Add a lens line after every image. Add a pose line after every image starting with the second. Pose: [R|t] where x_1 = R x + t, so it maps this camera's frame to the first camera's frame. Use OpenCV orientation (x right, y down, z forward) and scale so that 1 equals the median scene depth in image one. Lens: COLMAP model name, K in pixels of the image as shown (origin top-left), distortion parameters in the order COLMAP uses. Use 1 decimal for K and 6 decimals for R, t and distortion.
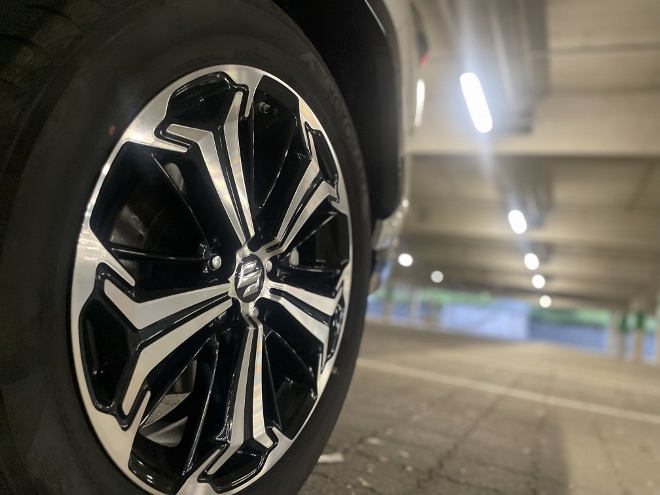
lens RADIAL K [[495.6, 0, 330.8], [0, 495.6, 245.1], [0, 0, 1]] dist [0.030620, -0.007610]
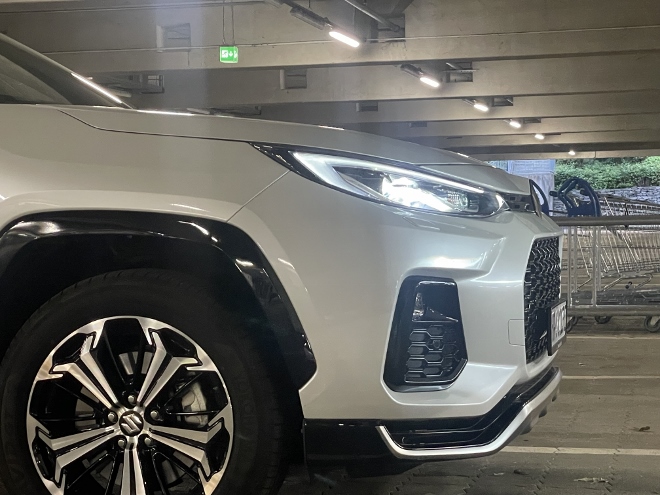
lens RADIAL K [[1541.1, 0, 328.9], [0, 1541.1, 246.3], [0, 0, 1]] dist [0.092684, 0.000000]
pose [[0.253901, -0.110546, -0.960892, 7.275431], [0.146851, 0.986336, -0.074670, -0.059950], [0.956017, -0.122149, 0.266666, 0.321621]]
